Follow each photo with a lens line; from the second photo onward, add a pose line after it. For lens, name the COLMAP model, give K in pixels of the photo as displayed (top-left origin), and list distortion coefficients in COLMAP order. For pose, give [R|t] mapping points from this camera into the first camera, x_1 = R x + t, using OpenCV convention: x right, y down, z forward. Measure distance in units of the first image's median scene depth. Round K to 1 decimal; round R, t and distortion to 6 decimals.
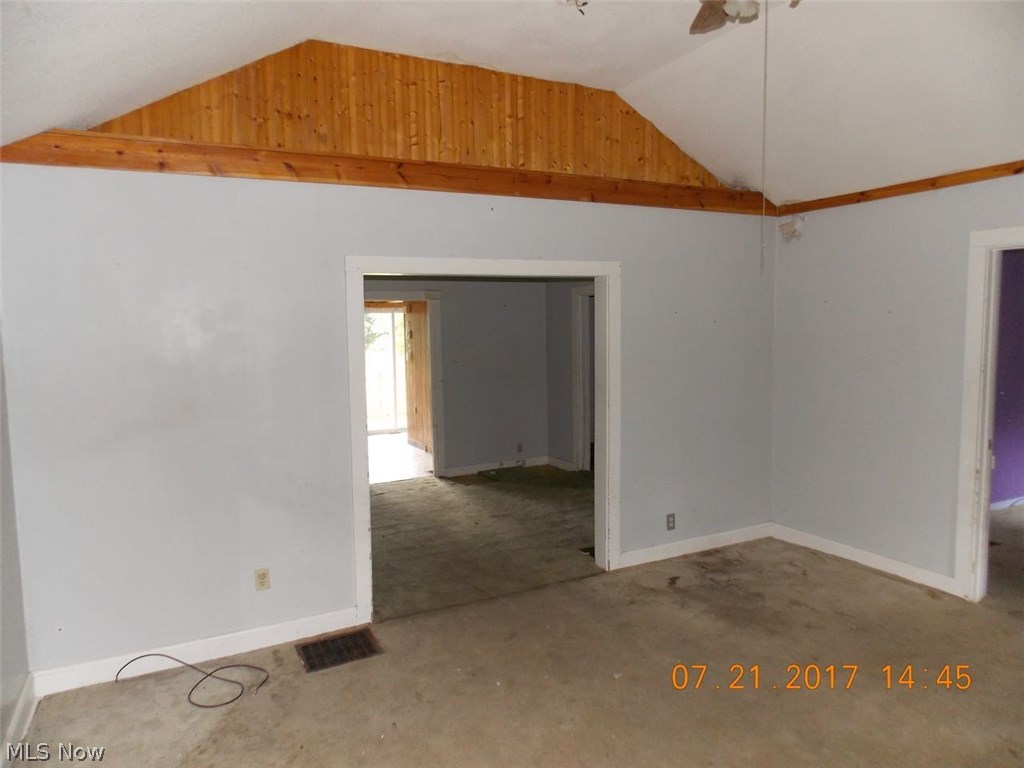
lens RADIAL K [[675.9, 0, 516.1], [0, 675.9, 380.5], [0, 0, 1]] dist [0.003083, -0.002822]
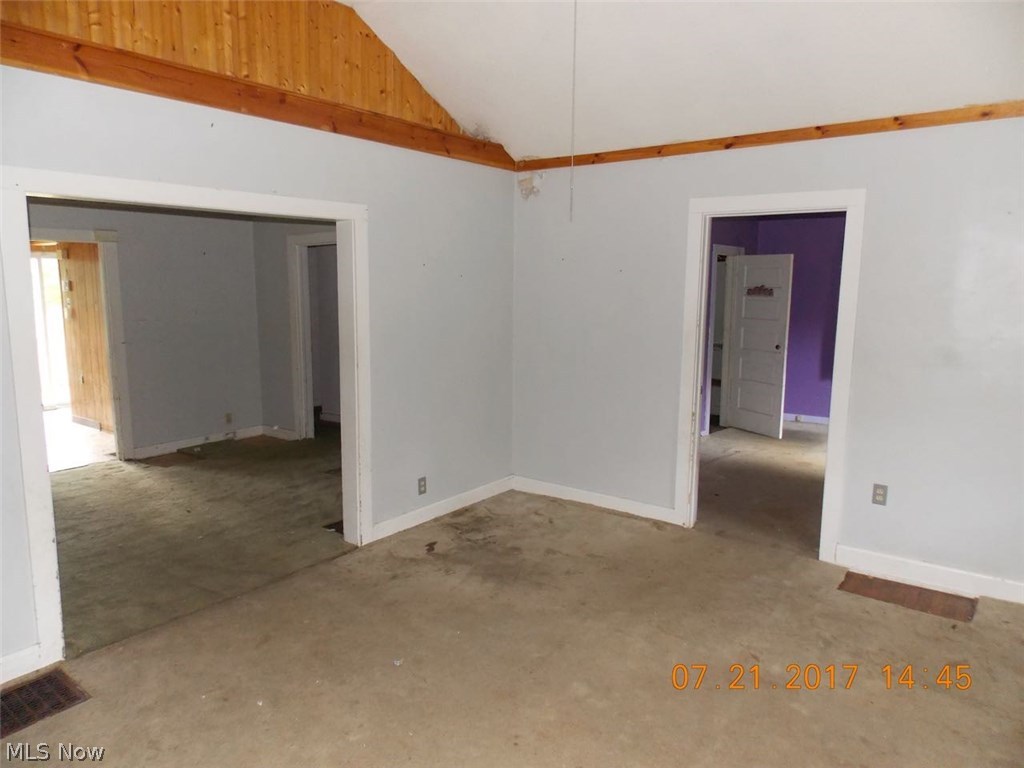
lens RADIAL K [[675.9, 0, 516.1], [0, 675.9, 380.5], [0, 0, 1]] dist [0.003083, -0.002822]
pose [[0.902171, -0.039758, 0.429542, -0.058318], [0.014601, 0.997988, 0.061706, 0.003573], [-0.431131, -0.049398, 0.900936, 0.093331]]
